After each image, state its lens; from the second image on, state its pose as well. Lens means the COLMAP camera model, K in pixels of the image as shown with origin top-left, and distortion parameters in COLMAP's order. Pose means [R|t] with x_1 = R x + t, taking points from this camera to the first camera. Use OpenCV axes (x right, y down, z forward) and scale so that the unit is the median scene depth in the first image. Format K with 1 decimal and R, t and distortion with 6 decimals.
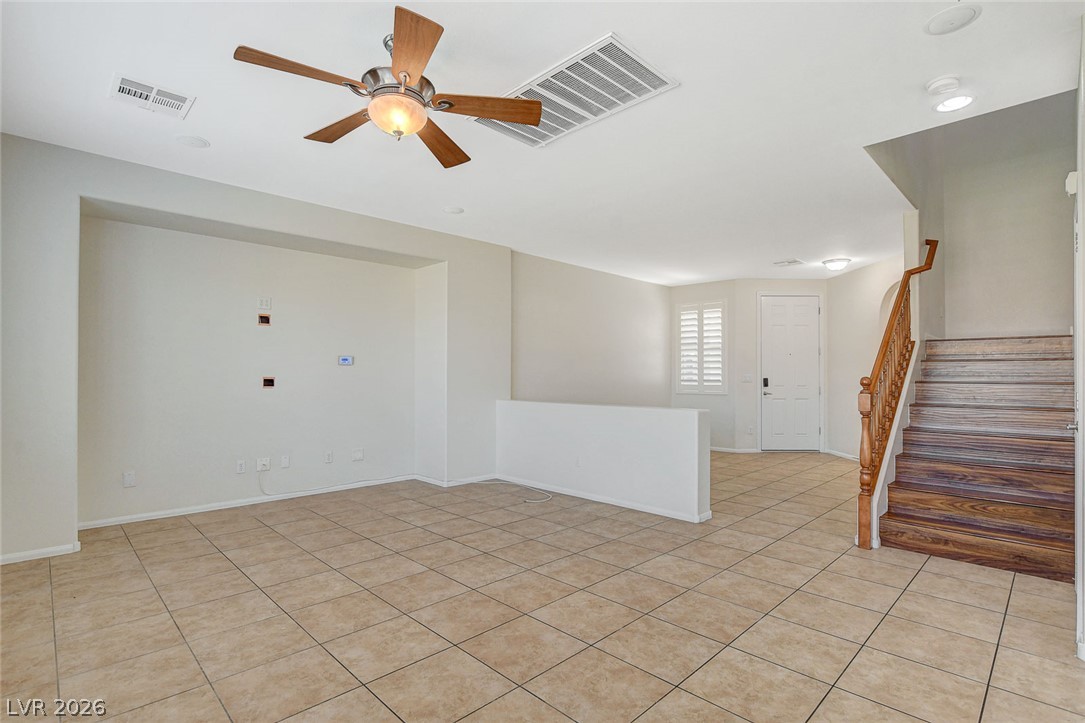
lens RADIAL K [[520.4, 0, 543.5], [0, 520.4, 369.5], [0, 0, 1]] dist [-0.020452, 0.000273]
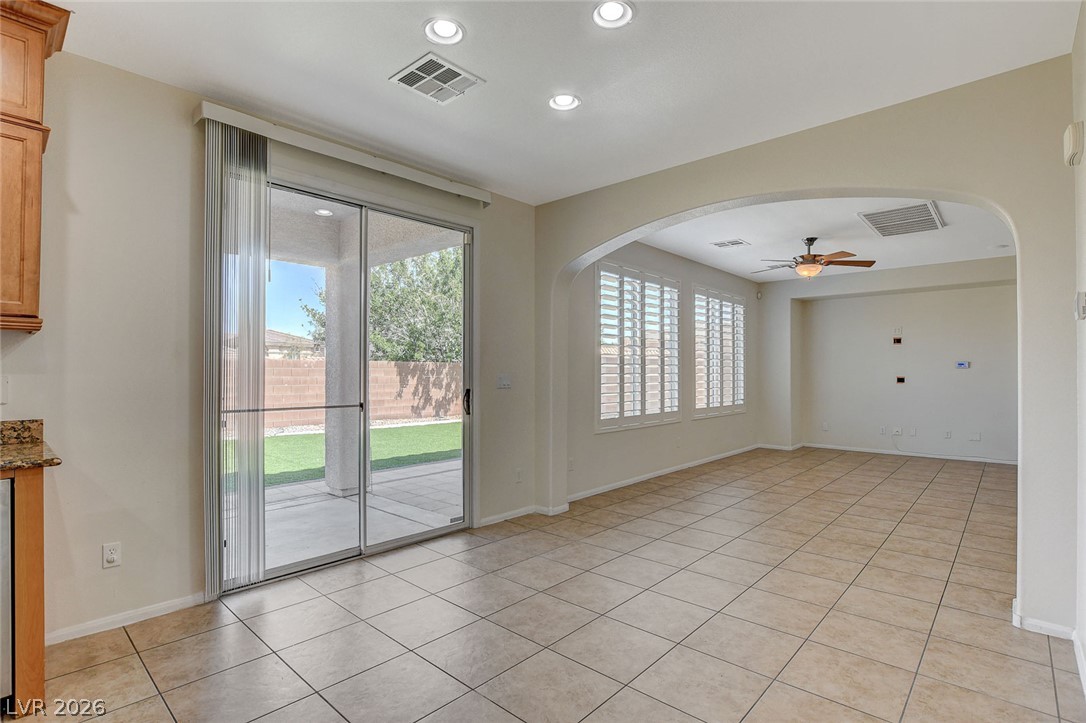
lens RADIAL K [[525.9, 0, 542.1], [0, 525.9, 367.8], [0, 0, 1]] dist [-0.028952, 0.000965]
pose [[0.047862, -0.008902, -0.998814, 1.200037], [0.011861, 0.999895, -0.008343, -0.014945], [0.998784, -0.011448, 0.047963, -0.211168]]
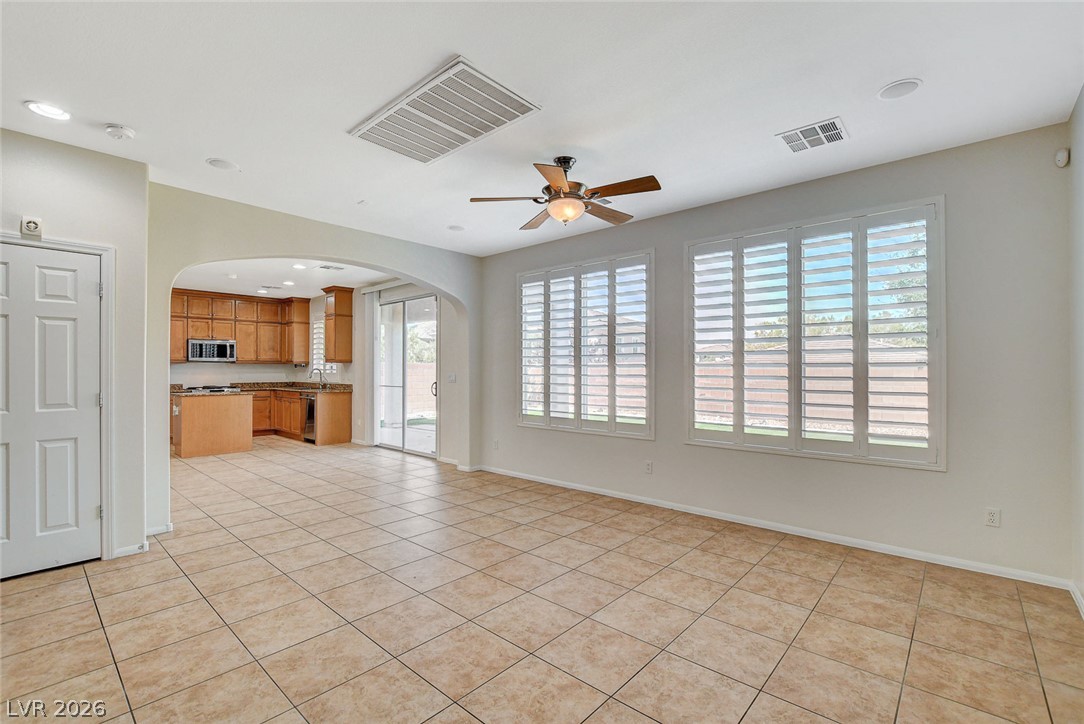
lens RADIAL K [[479.5, 0, 542.6], [0, 479.5, 367.4], [0, 0, 1]] dist [-0.027399, 0.000828]
pose [[-0.998159, -0.001807, -0.060621, -0.074057], [-0.000598, 0.999800, -0.019965, -0.001454], [0.060645, -0.019892, -0.997961, 1.362463]]
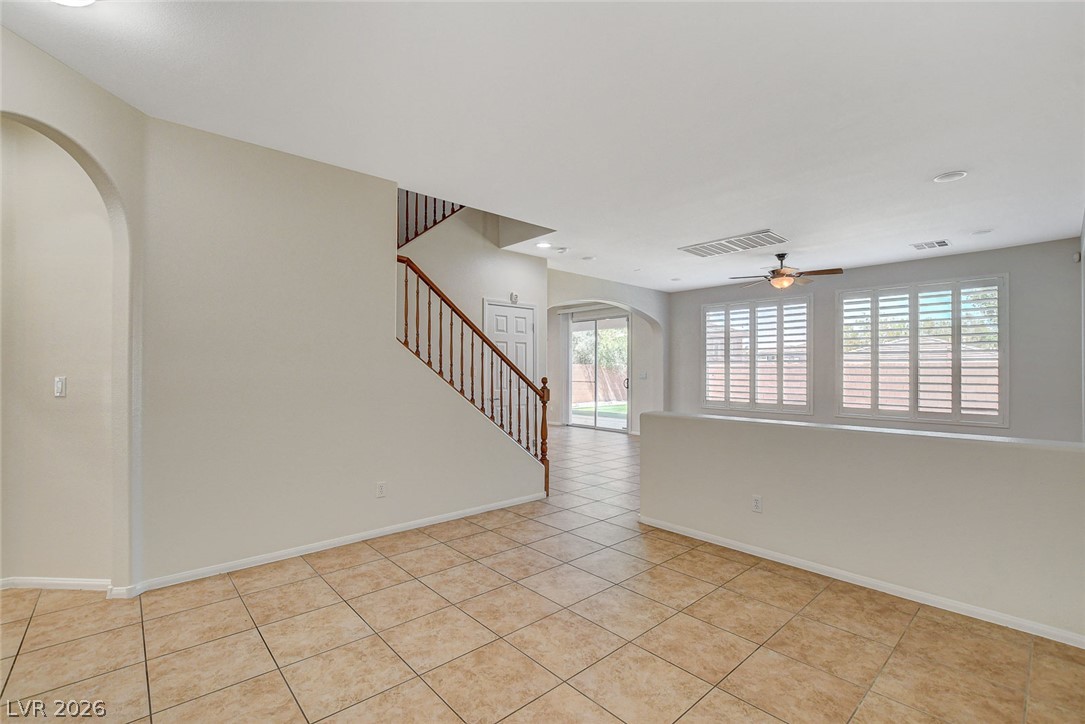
lens RADIAL K [[475.9, 0, 540.5], [0, 475.9, 367.6], [0, 0, 1]] dist [-0.025358, 0.000972]
pose [[-0.998480, -0.004565, 0.054930, 0.494903], [-0.005630, 0.999799, -0.019252, 0.010567], [-0.054831, -0.019532, -0.998305, 2.042557]]
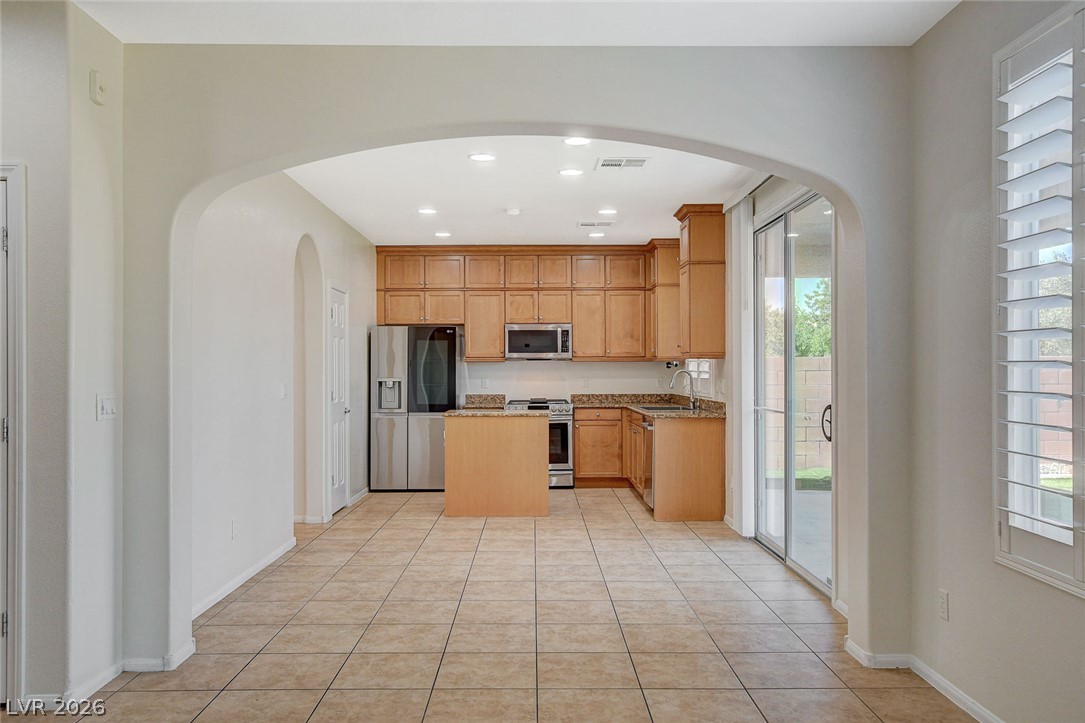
lens RADIAL K [[821.0, 0, 535.0], [0, 821.0, 371.1], [0, 0, 1]] dist [0.000849, 0.007499]
pose [[-0.713049, -0.000156, 0.701114, -0.300873], [-0.008144, 0.999934, -0.008060, -0.017891], [-0.701067, -0.011457, -0.713003, 0.768390]]
